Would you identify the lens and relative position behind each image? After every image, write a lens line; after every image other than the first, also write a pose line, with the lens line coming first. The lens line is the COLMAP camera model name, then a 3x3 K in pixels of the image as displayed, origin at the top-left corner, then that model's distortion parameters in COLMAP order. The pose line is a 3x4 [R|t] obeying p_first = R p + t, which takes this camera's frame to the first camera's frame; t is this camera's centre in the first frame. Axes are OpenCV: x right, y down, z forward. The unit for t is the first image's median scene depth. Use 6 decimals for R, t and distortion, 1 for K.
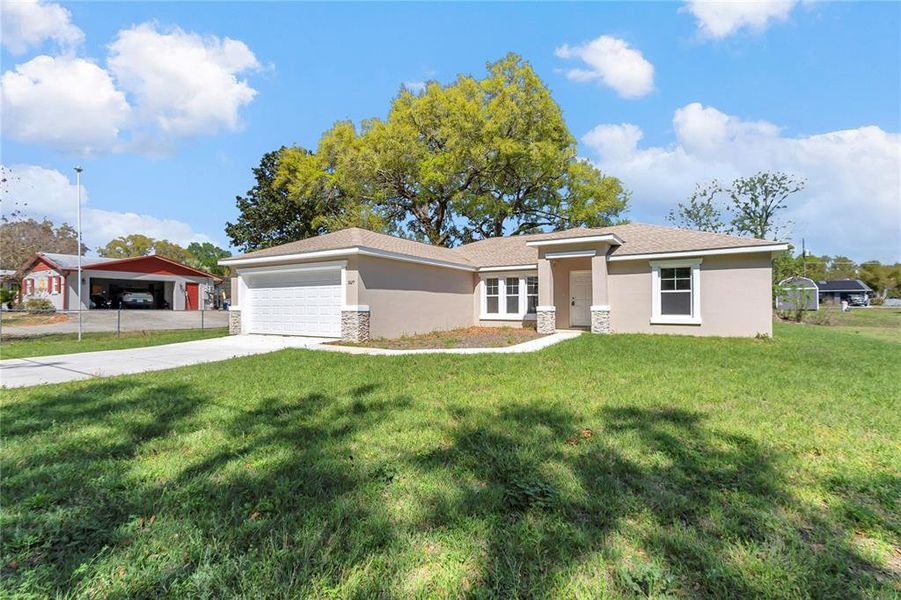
lens RADIAL K [[404.3, 0, 440.1], [0, 404.3, 299.2], [0, 0, 1]] dist [-0.001878, -0.000291]
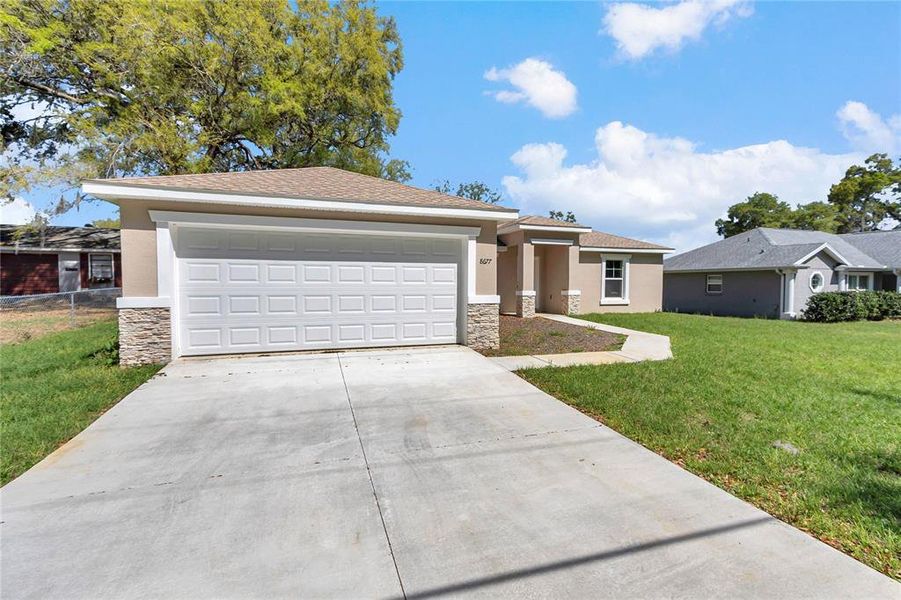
lens RADIAL K [[411.4, 0, 449.7], [0, 411.4, 304.8], [0, 0, 1]] dist [-0.000143, -0.000243]
pose [[0.650000, -0.035603, 0.759099, -0.713549], [-0.018361, 0.997875, 0.062524, -0.009835], [-0.759712, -0.054579, 0.647965, 0.540854]]
